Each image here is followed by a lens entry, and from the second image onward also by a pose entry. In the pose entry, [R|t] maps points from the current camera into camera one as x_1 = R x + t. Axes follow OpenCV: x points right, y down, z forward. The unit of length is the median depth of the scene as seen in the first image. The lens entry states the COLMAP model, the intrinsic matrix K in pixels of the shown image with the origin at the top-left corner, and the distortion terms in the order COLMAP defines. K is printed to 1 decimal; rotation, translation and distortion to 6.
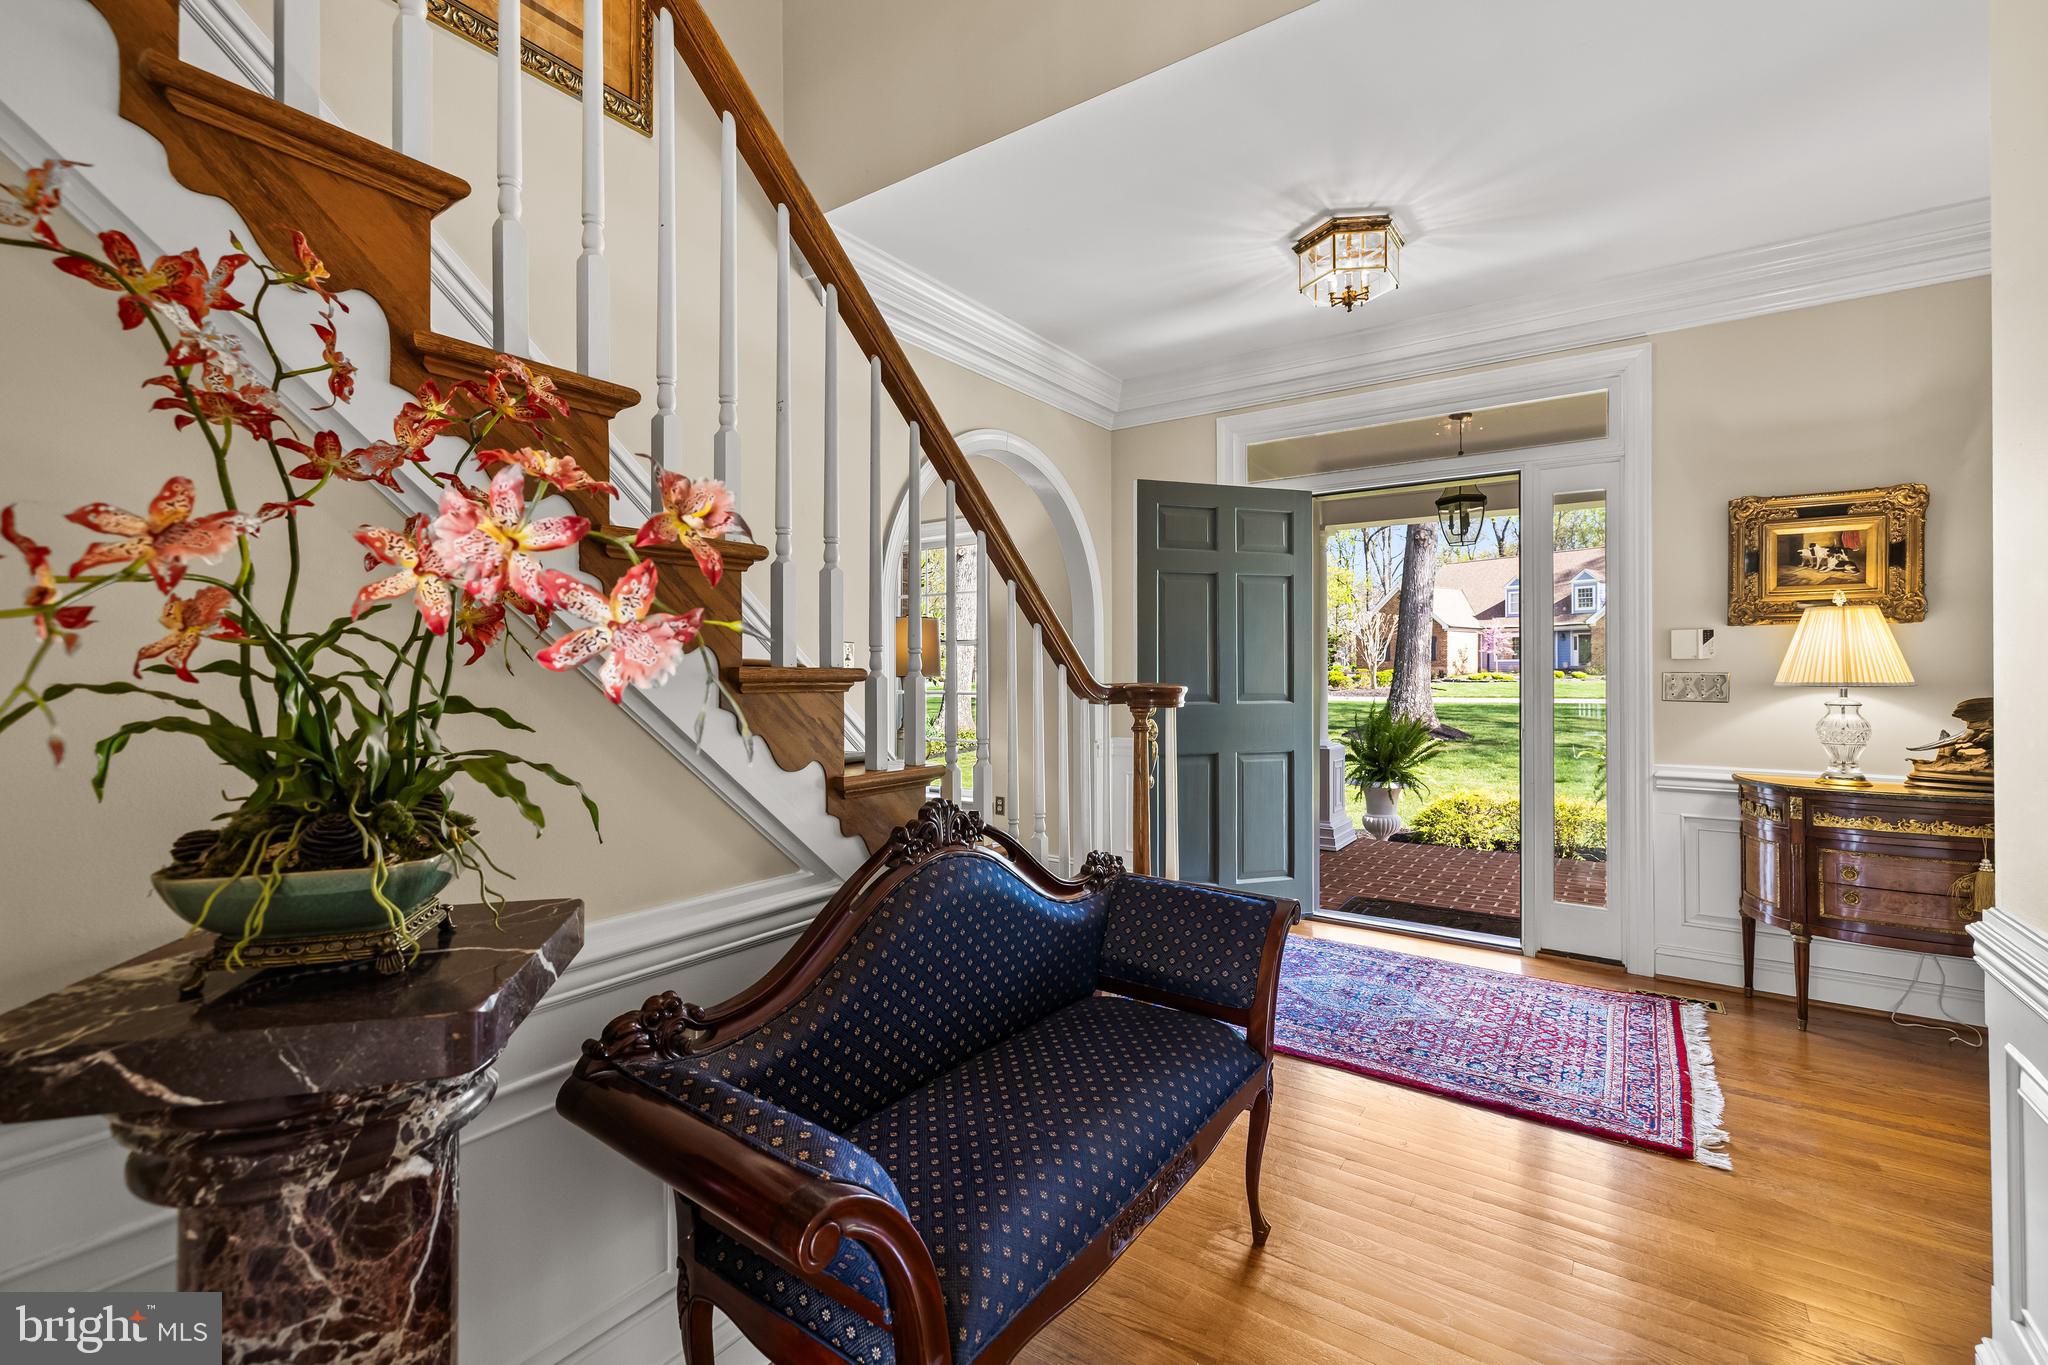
lens RADIAL K [[871.7, 0, 1031.9], [0, 871.7, 663.5], [0, 0, 1]] dist [0.001593, 0.000875]
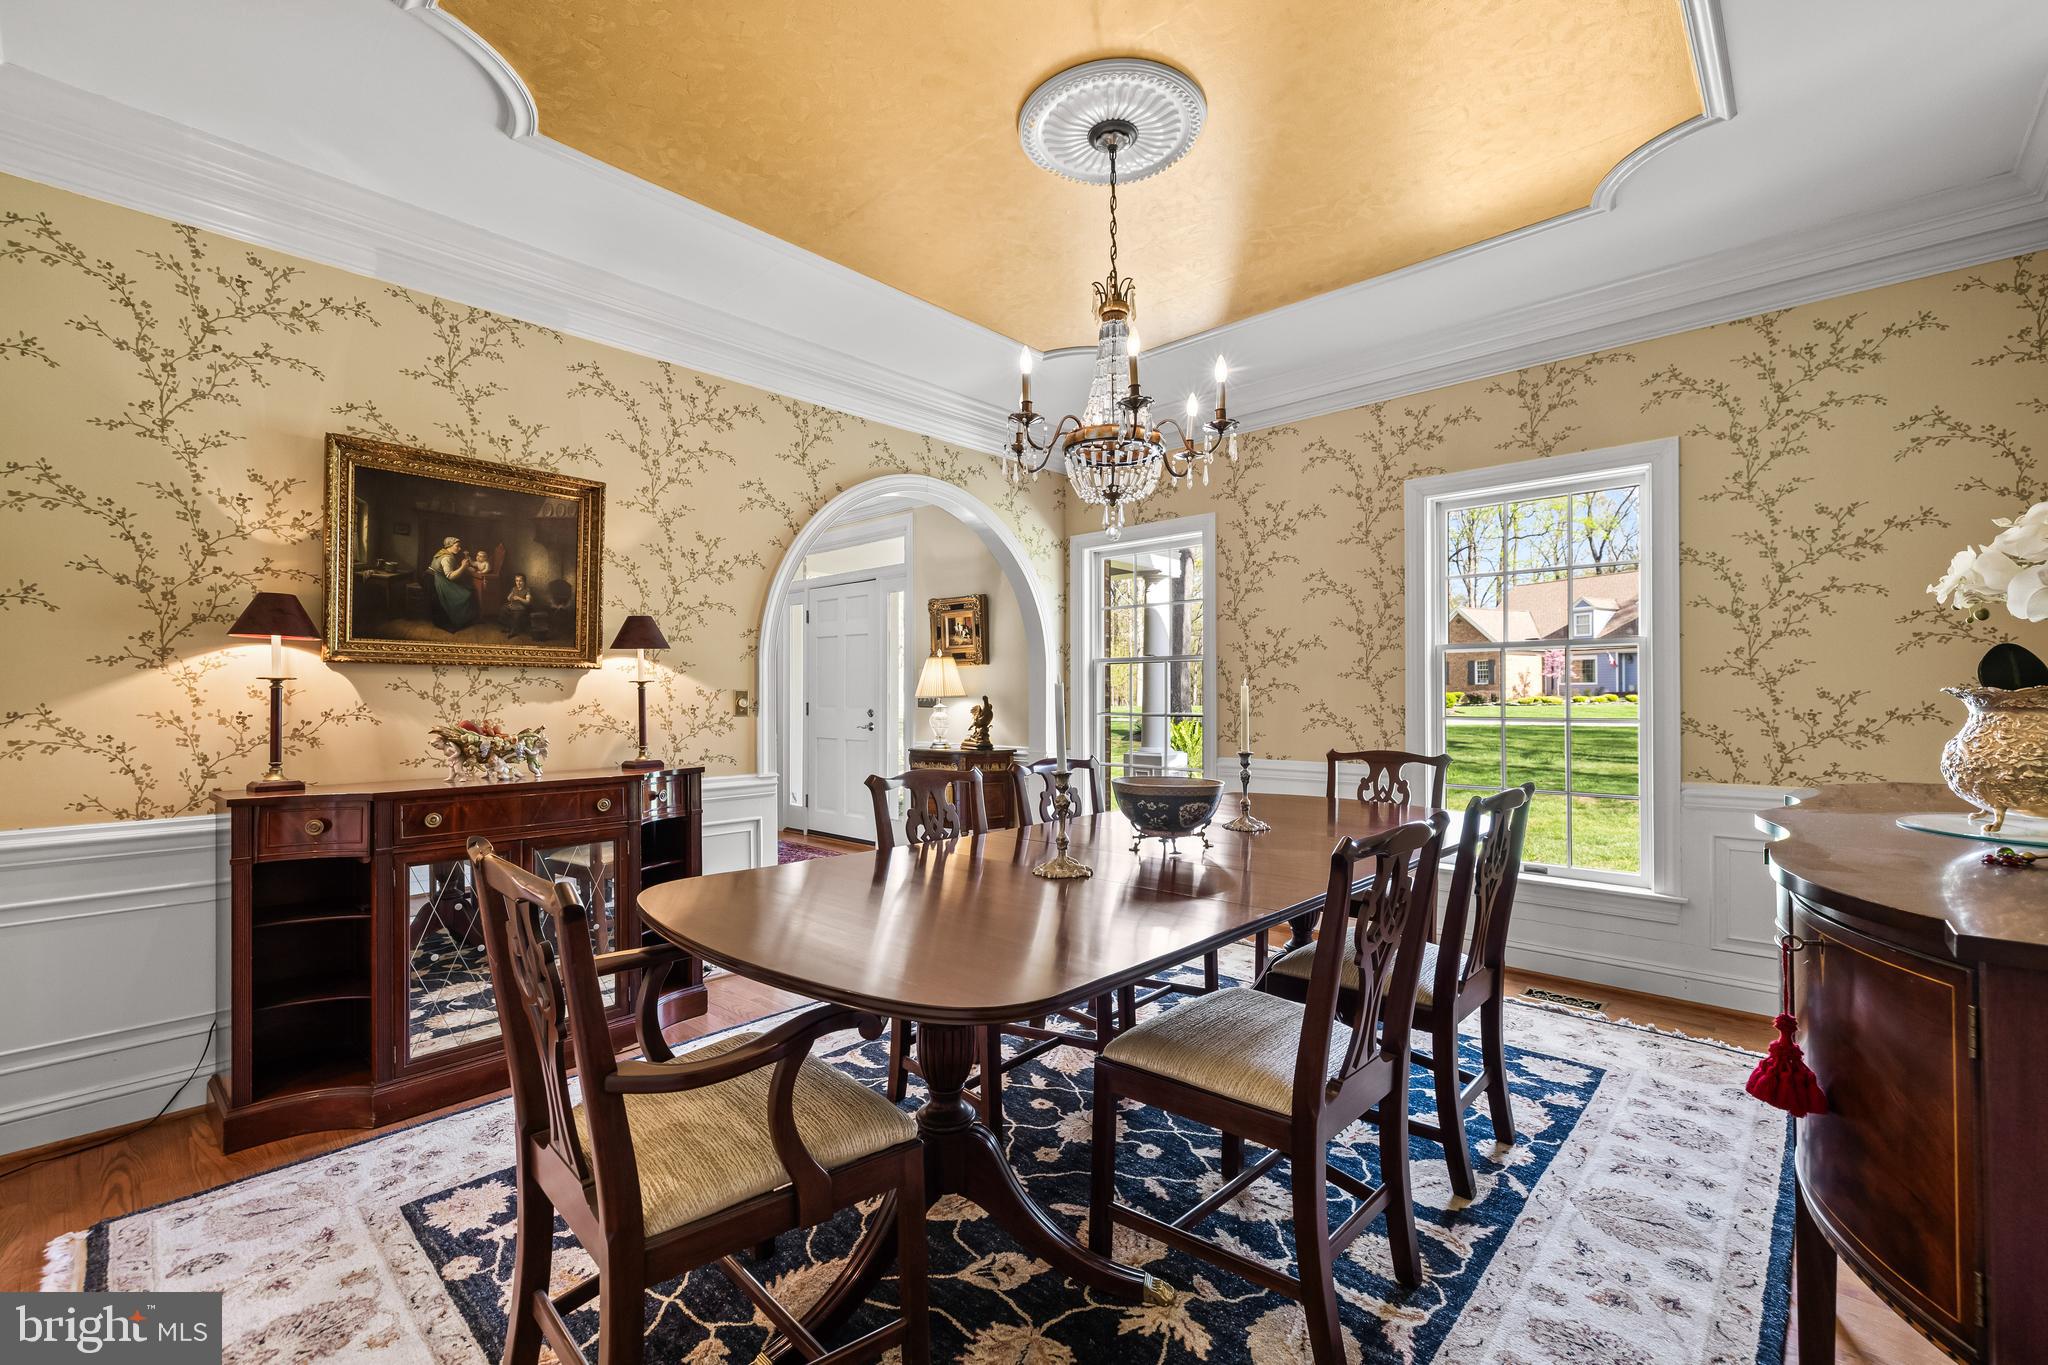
lens RADIAL K [[861.4, 0, 1029.9], [0, 861.4, 699.8], [0, 0, 1]] dist [0.004037, -0.000098]
pose [[0.991550, -0.006249, -0.129571, 1.267092], [0.007614, 0.999921, 0.010042, 0.011094], [0.129498, -0.010943, 0.991519, -0.822580]]
